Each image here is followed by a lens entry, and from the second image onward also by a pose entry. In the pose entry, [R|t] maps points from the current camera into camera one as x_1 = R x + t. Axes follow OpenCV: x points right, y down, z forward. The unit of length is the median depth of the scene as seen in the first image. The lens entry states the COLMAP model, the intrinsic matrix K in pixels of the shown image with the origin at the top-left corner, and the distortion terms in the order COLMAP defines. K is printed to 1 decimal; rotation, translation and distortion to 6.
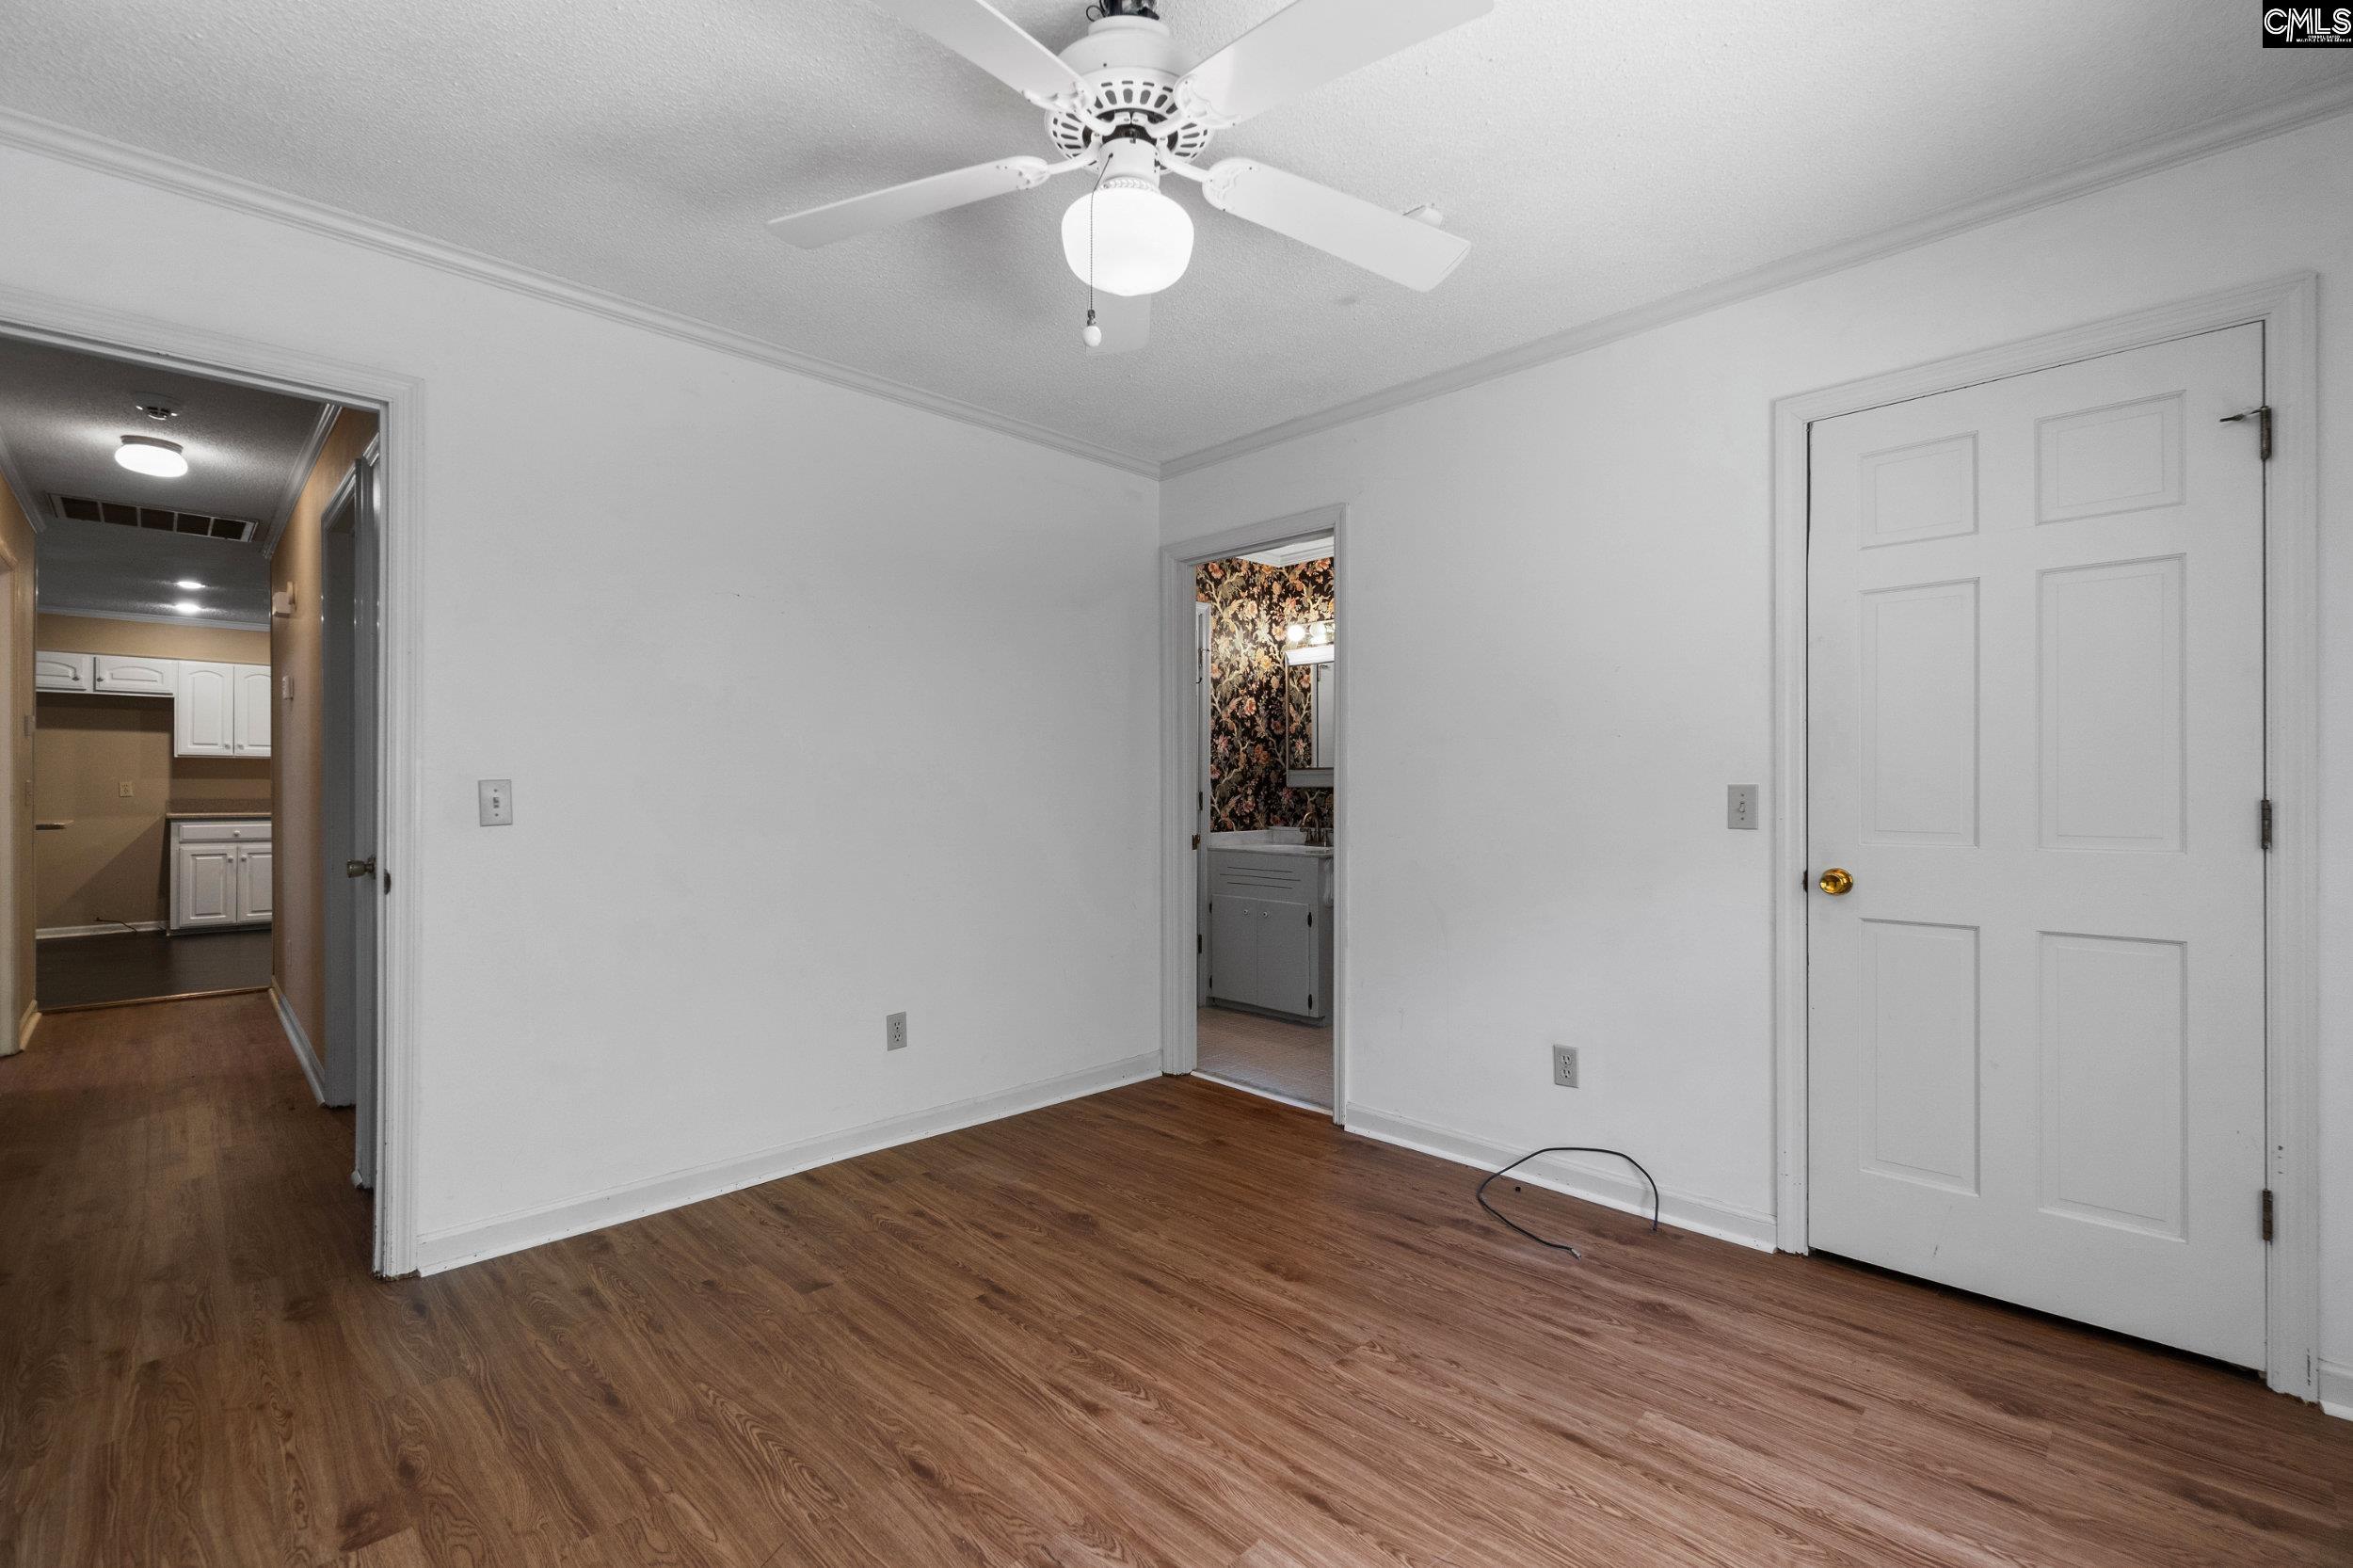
lens RADIAL K [[1041.2, 0, 1161.0], [0, 1041.2, 778.7], [0, 0, 1]] dist [-0.003164, 0.000360]
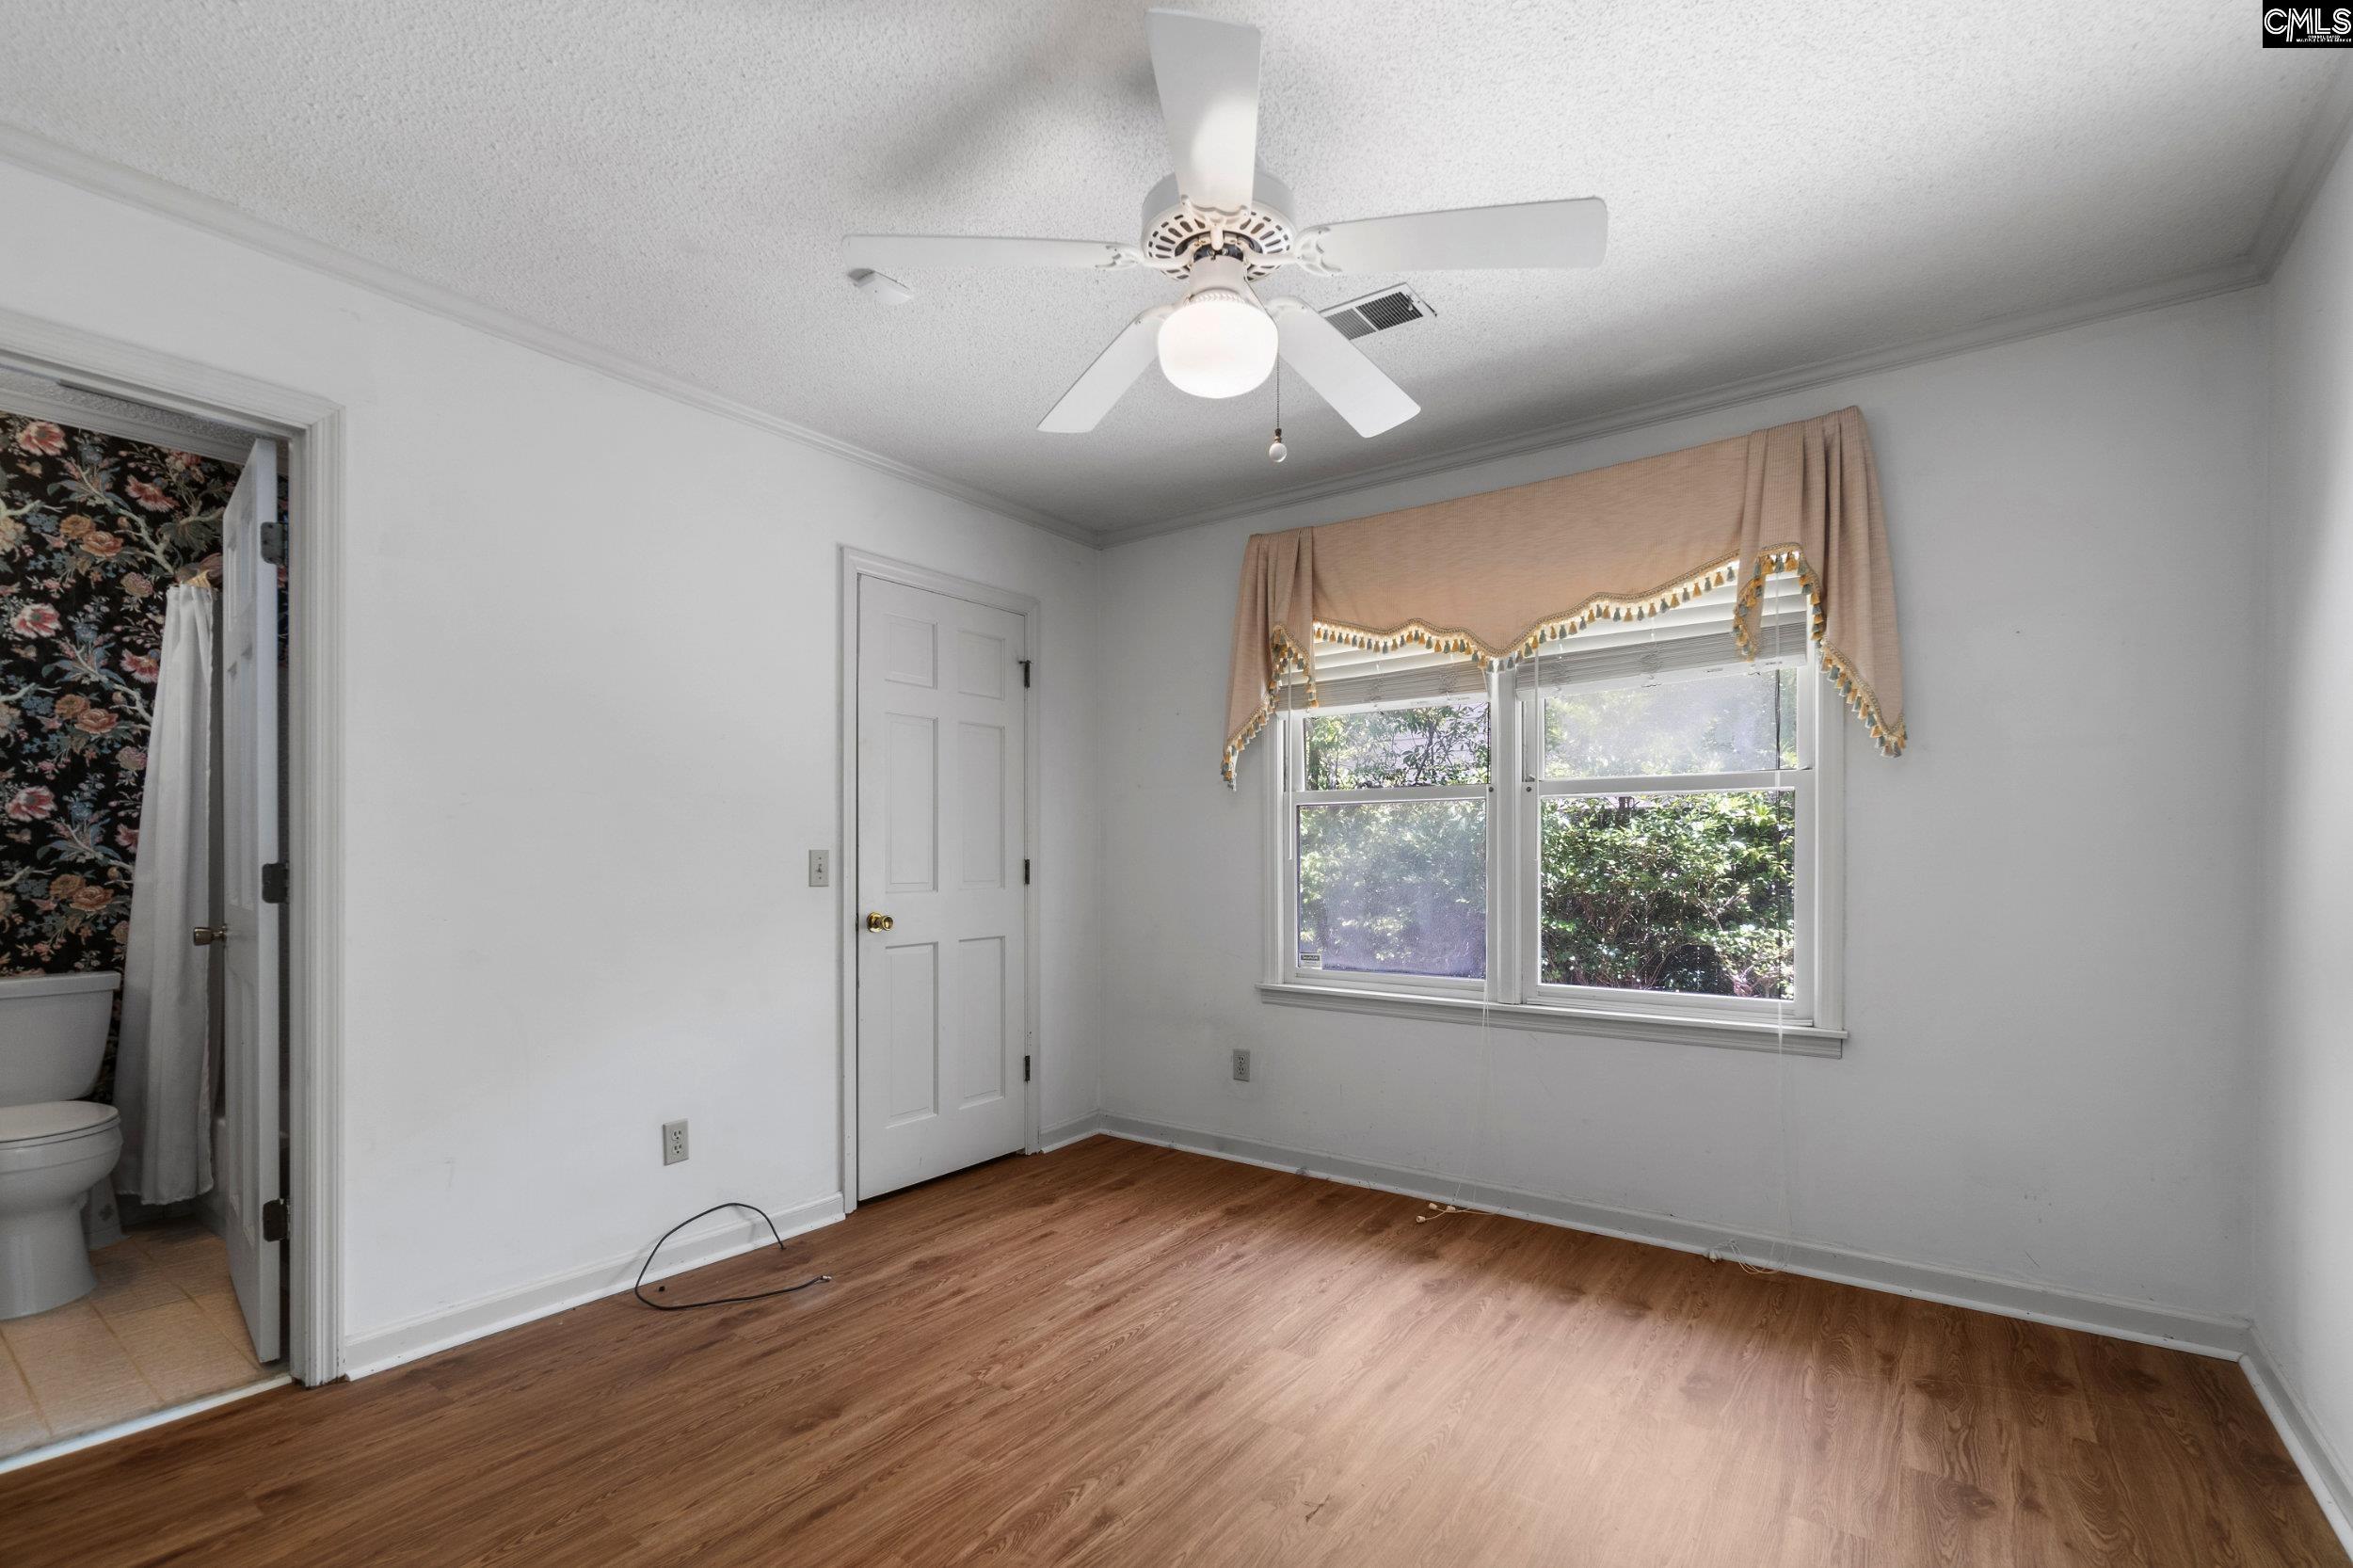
lens RADIAL K [[1041.2, 0, 1188.8], [0, 1041.2, 851.0], [0, 0, 1]] dist [-0.003164, 0.000360]
pose [[-0.173377, 0.004574, 0.984845, -0.822600], [-0.009091, 0.999939, -0.006244, 0.012391], [-0.984814, -0.010035, -0.173325, 0.903461]]
